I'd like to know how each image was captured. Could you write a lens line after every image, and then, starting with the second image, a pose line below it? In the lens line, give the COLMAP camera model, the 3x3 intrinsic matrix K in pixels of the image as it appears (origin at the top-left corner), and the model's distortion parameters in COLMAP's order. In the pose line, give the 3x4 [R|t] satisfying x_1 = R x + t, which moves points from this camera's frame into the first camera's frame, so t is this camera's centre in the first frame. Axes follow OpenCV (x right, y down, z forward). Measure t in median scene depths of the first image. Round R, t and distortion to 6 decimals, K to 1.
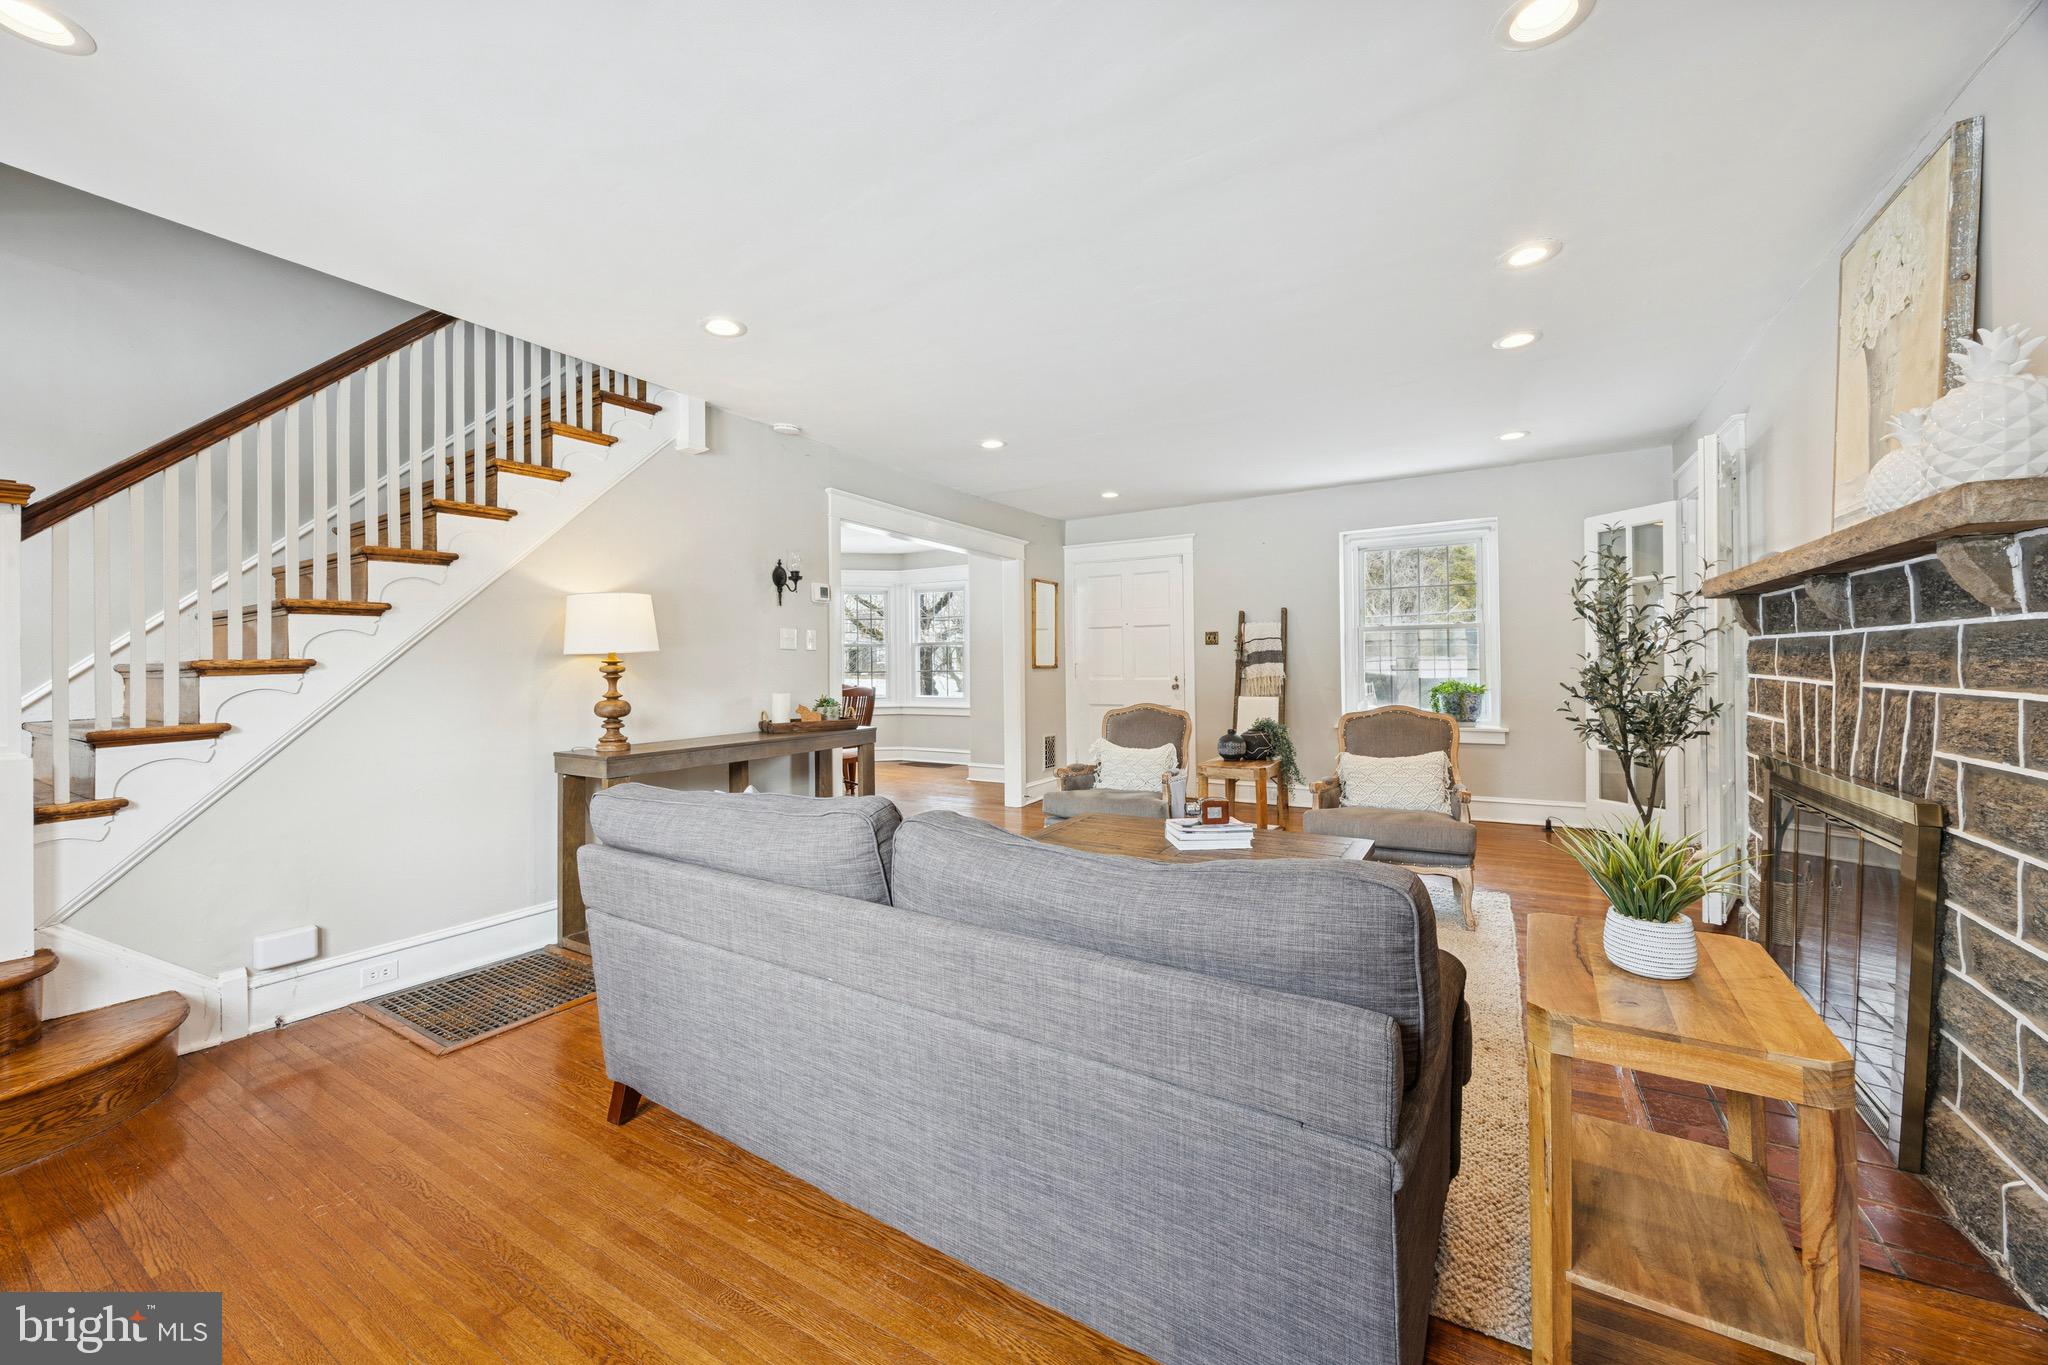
lens RADIAL K [[779.3, 0, 1011.8], [0, 779.3, 667.0], [0, 0, 1]] dist [-0.002021, -0.000133]
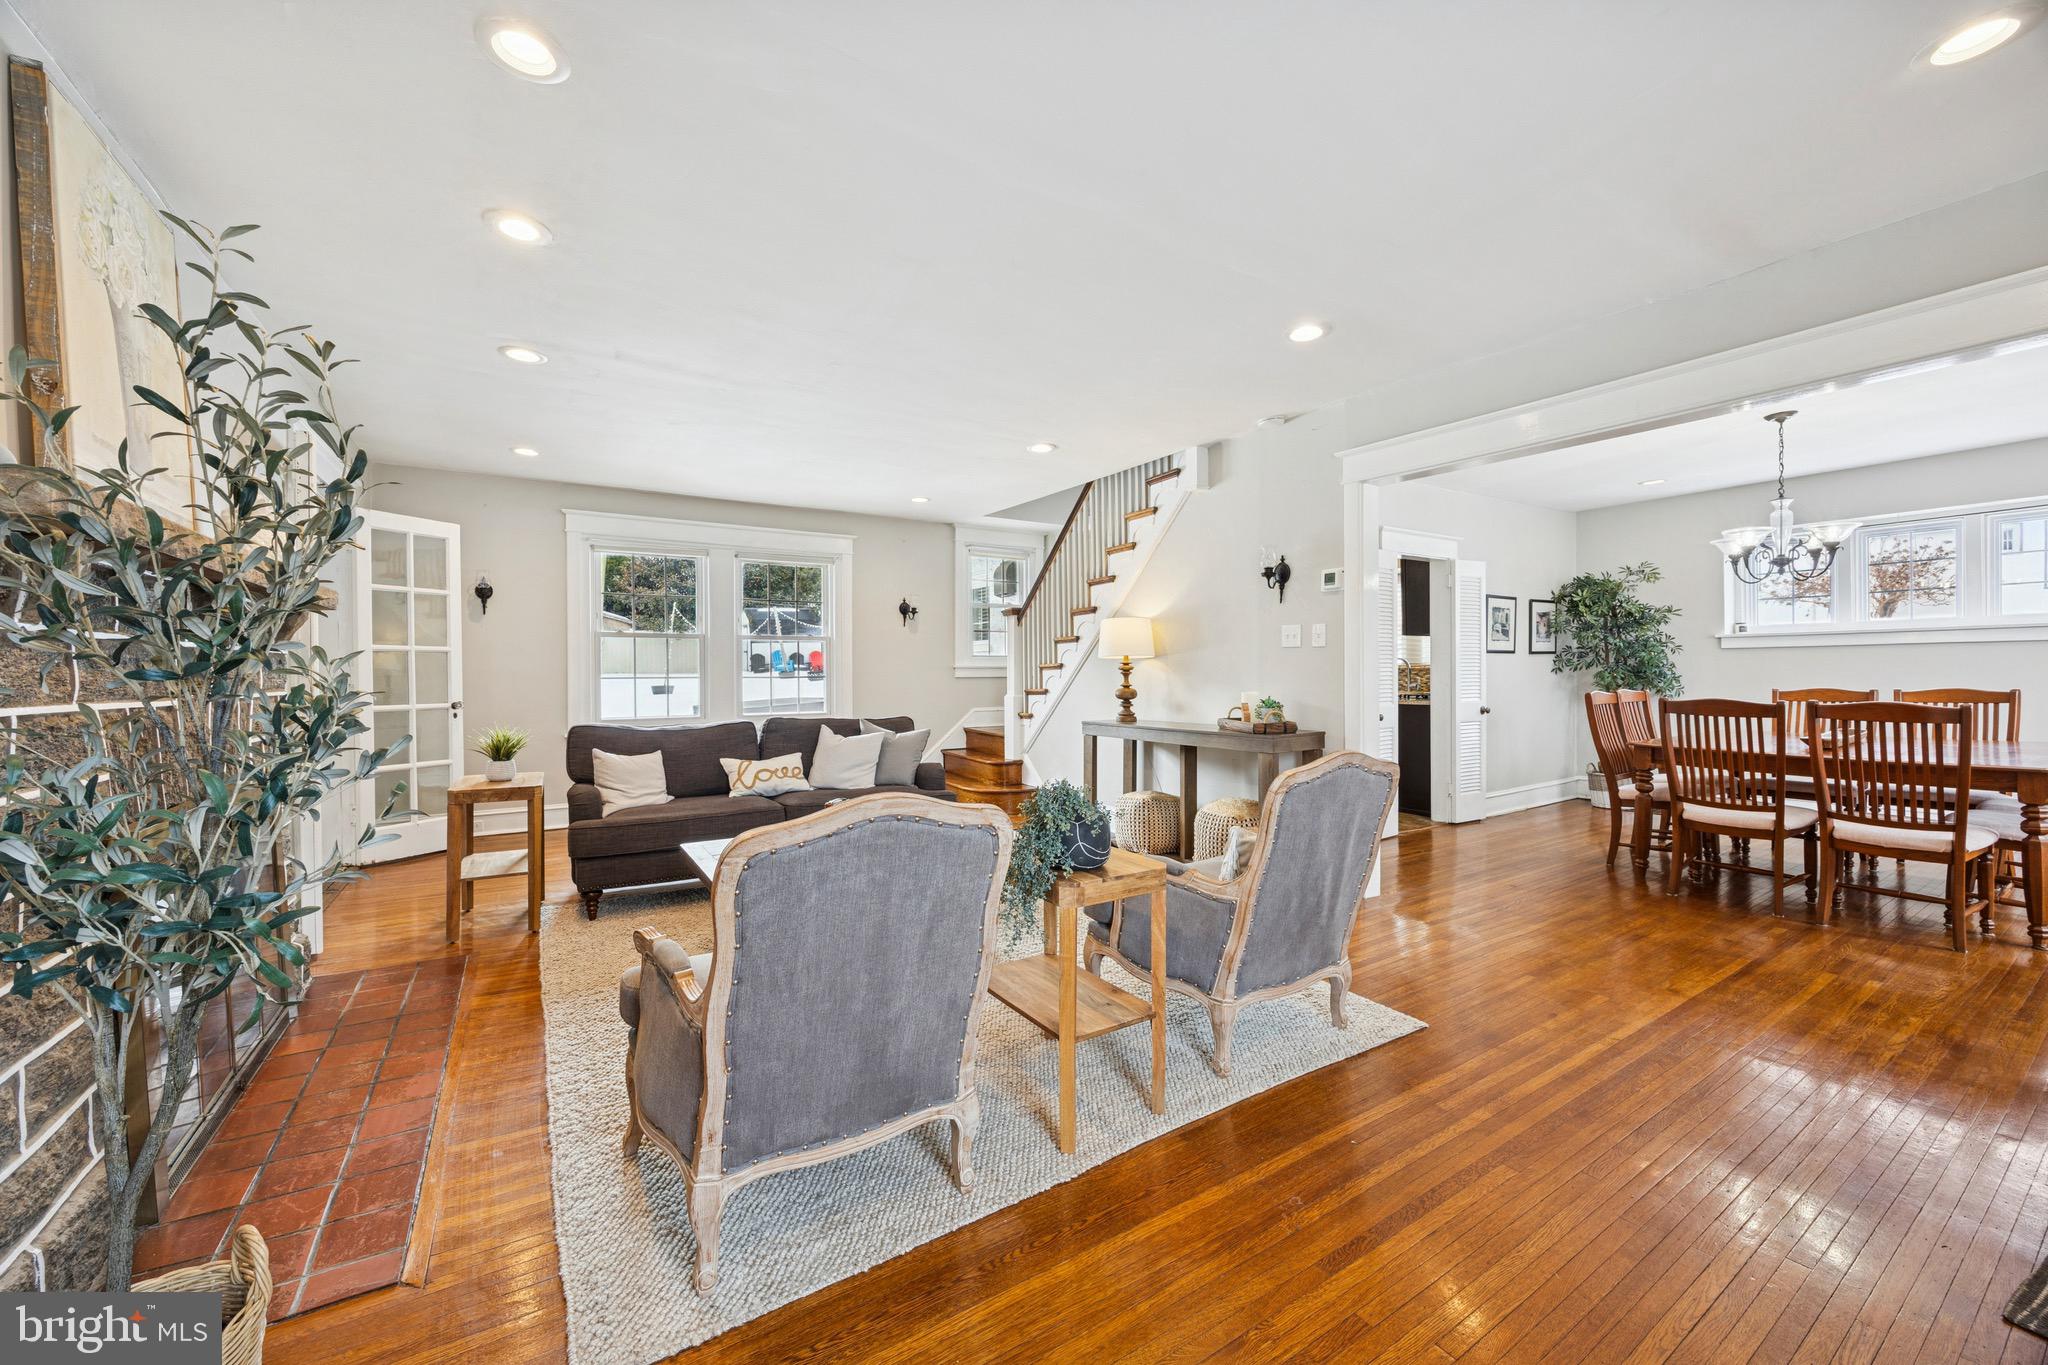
lens RADIAL K [[779.3, 0, 1009.4], [0, 779.3, 676.8], [0, 0, 1]] dist [-0.002021, -0.000133]
pose [[-0.441308, 0.020426, -0.897123, 0.954287], [0.010643, 0.999790, 0.017528, -0.008935], [0.897293, -0.001813, -0.441433, 1.468960]]
